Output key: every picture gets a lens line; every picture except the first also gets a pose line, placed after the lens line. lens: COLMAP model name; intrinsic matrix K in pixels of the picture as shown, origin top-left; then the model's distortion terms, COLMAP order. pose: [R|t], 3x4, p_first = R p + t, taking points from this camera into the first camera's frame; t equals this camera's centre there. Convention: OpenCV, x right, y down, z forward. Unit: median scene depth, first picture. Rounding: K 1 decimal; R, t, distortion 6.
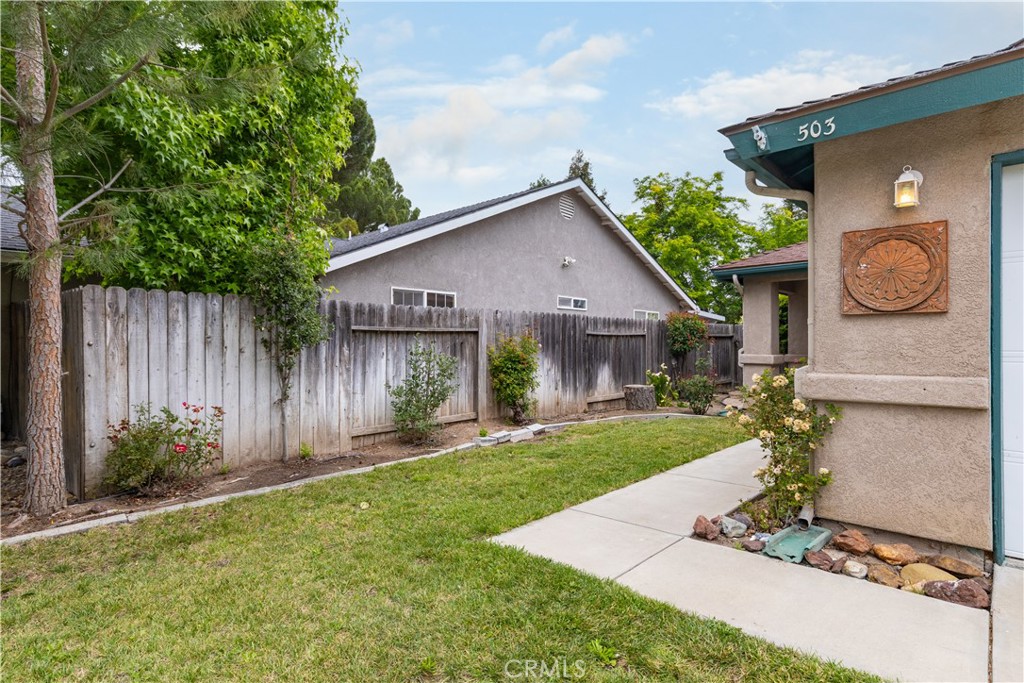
lens RADIAL K [[536.4, 0, 525.8], [0, 536.4, 345.1], [0, 0, 1]] dist [0.010813, -0.000852]
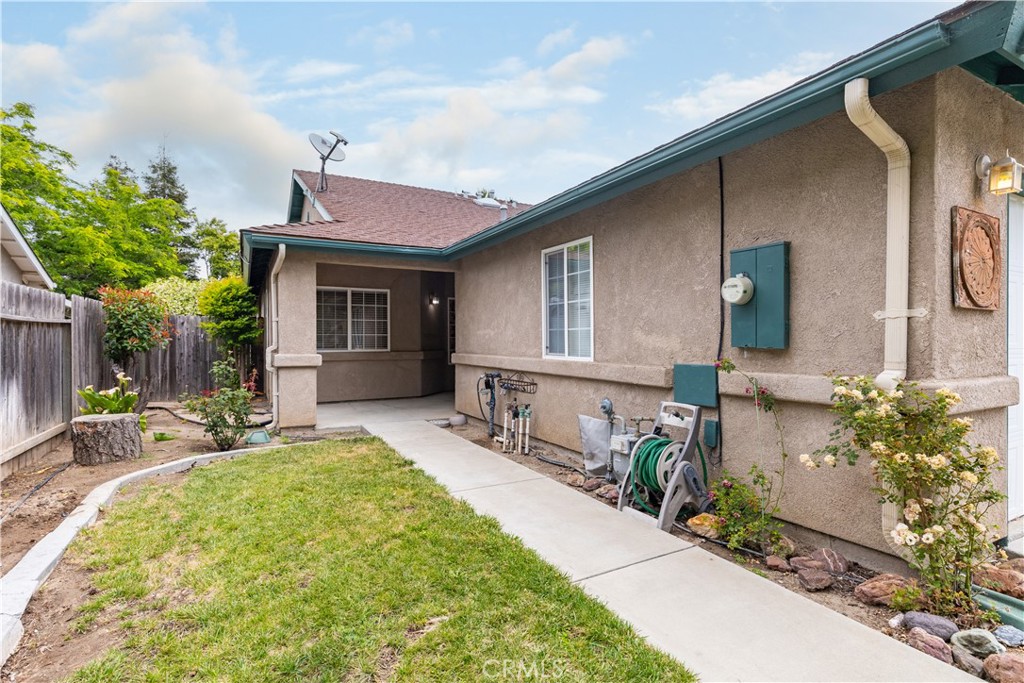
lens RADIAL K [[491.9, 0, 506.3], [0, 491.9, 345.2], [0, 0, 1]] dist [0.000020, -0.000206]
pose [[0.351150, -0.004365, 0.936309, -0.142810], [-0.002899, 0.999979, 0.005749, -0.000434], [-0.936315, -0.004733, 0.351130, 0.565973]]
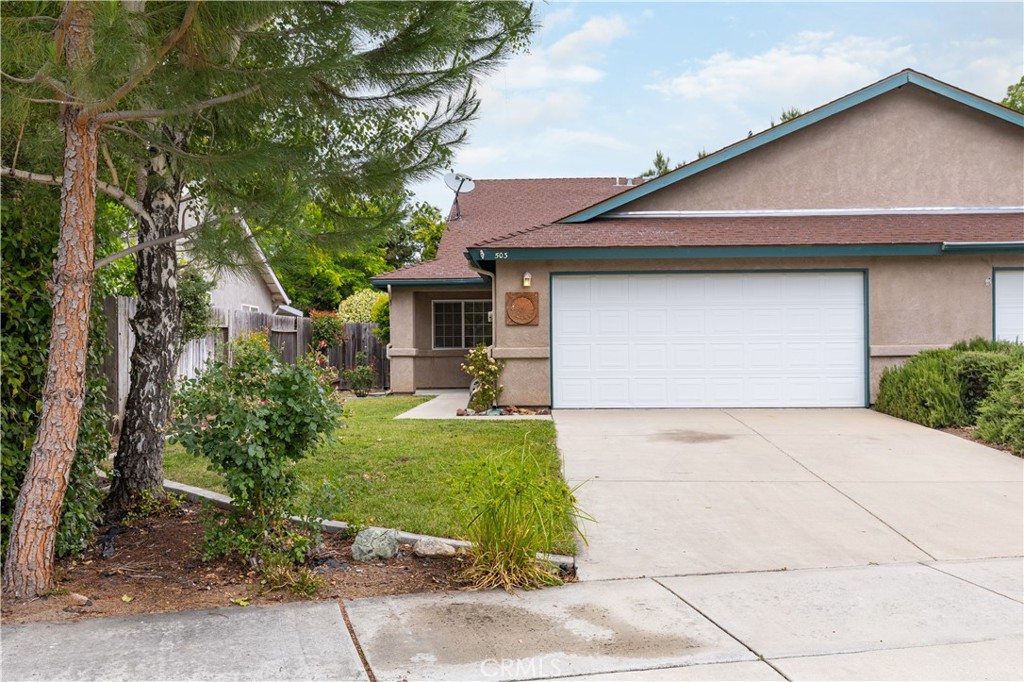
lens RADIAL K [[950.3, 0, 512.0], [0, 950.3, 341.0], [0, 0, 1]] dist [0.003102, 0.001442]
pose [[0.765867, 0.003274, 0.642990, -0.948113], [0.004255, 0.999939, -0.010159, 0.027959], [-0.642984, 0.010517, 0.765807, -1.022536]]
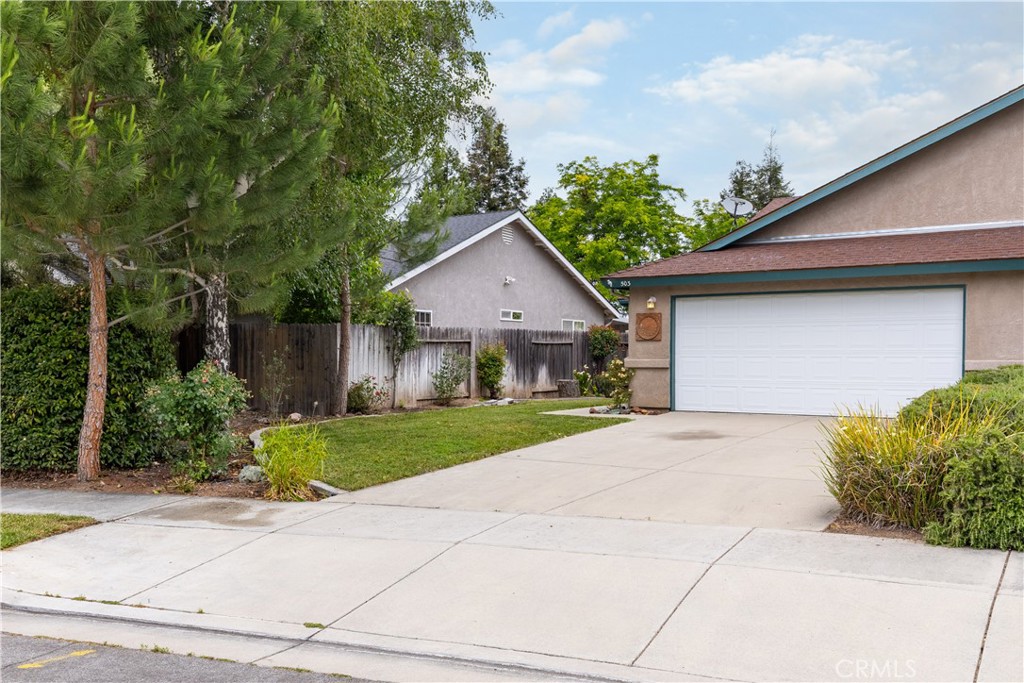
lens RADIAL K [[920.3, 0, 512.0], [0, 920.3, 341.5], [0, 0, 1]] dist [-0.006519, -0.001215]
pose [[0.987556, 0.004615, 0.157200, -0.392991], [-0.002543, 0.999907, -0.013381, 0.010319], [-0.157247, 0.012815, 0.987476, -1.701800]]
